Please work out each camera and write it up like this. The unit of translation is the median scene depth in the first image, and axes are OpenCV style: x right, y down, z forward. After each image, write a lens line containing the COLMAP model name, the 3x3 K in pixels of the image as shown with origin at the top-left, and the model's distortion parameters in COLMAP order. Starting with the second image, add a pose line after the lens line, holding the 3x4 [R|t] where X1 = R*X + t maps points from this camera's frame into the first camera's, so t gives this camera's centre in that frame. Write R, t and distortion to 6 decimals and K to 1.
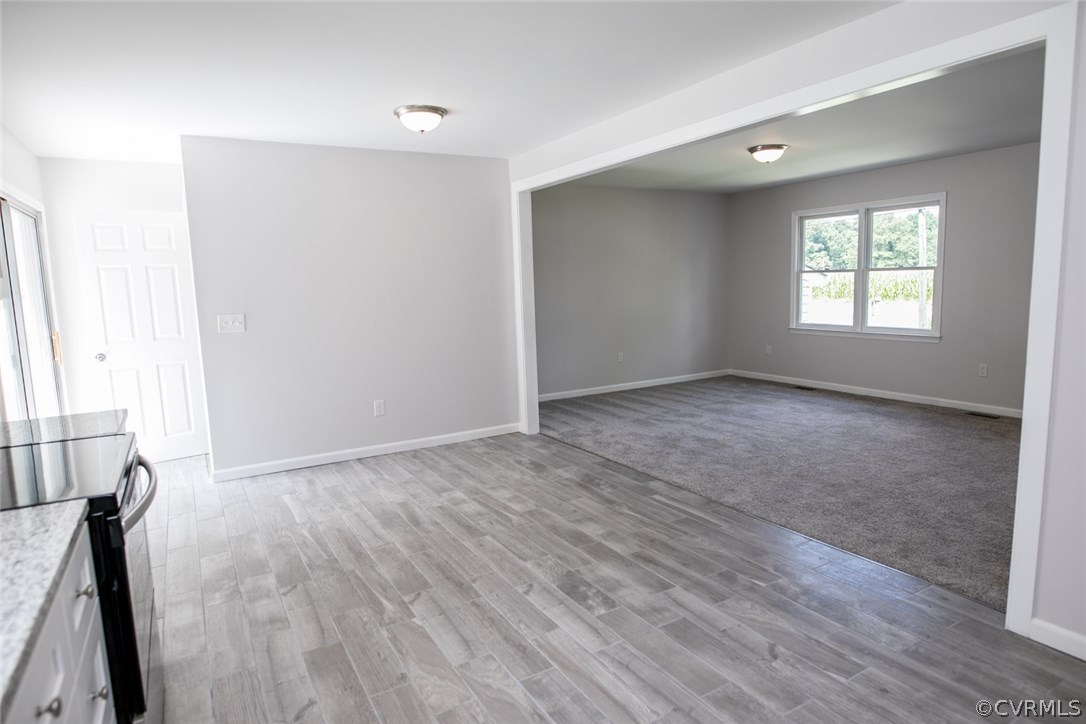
lens RADIAL K [[633.7, 0, 548.9], [0, 633.7, 363.0], [0, 0, 1]] dist [-0.023269, 0.000901]
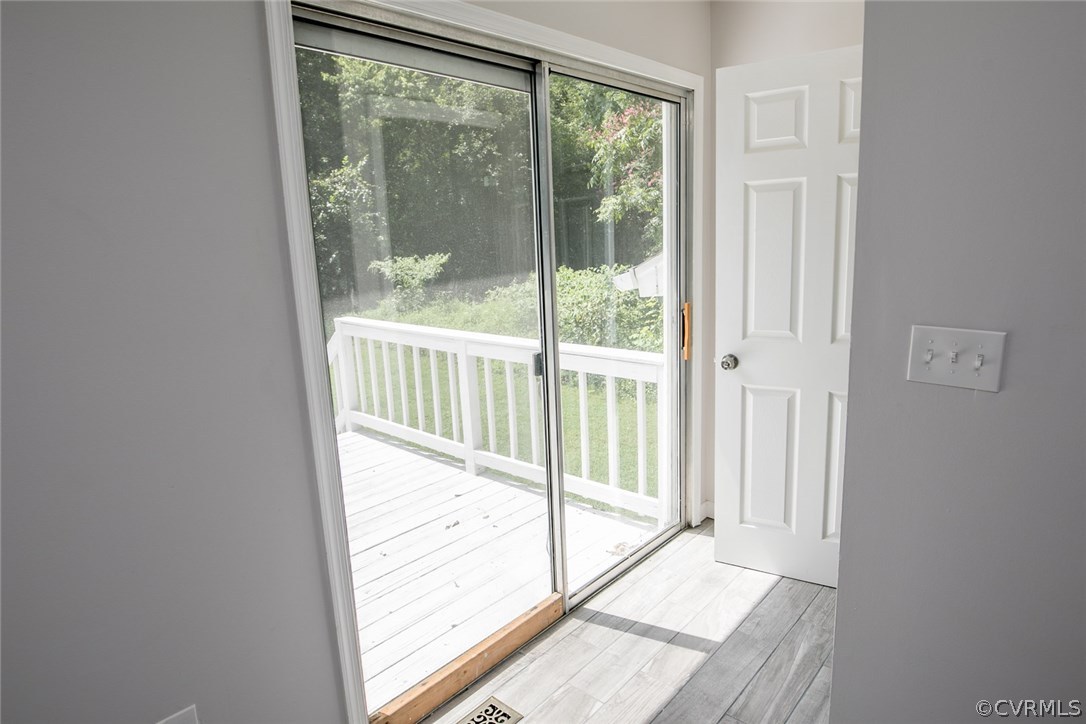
lens RADIAL K [[633.7, 0, 540.6], [0, 633.7, 360.5], [0, 0, 1]] dist [-0.023269, 0.000901]
pose [[0.299586, 0.204137, -0.931974, -0.282363], [-0.092454, 0.978456, 0.184599, -0.097224], [0.949579, 0.030862, 0.312005, 0.715190]]
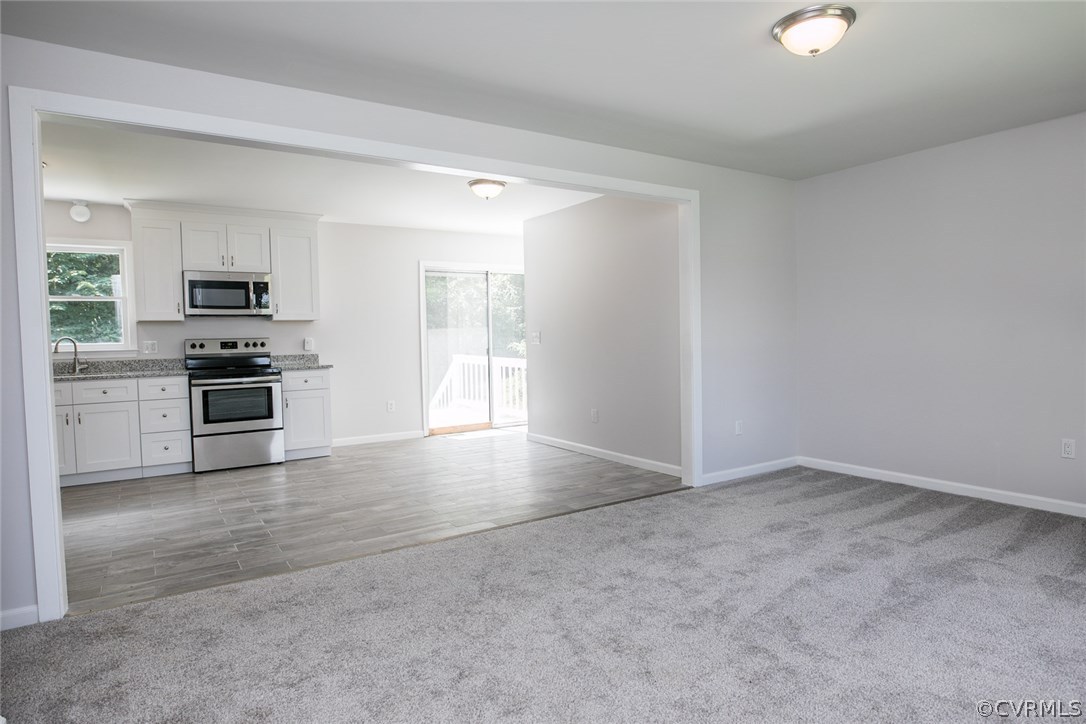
lens RADIAL K [[633.7, 0, 546.1], [0, 633.7, 362.4], [0, 0, 1]] dist [-0.023269, 0.000901]
pose [[0.048257, 0.074759, -0.996033, 1.008175], [-0.116475, 0.990813, 0.068724, -0.110950], [0.992021, 0.112697, 0.056522, 0.937998]]
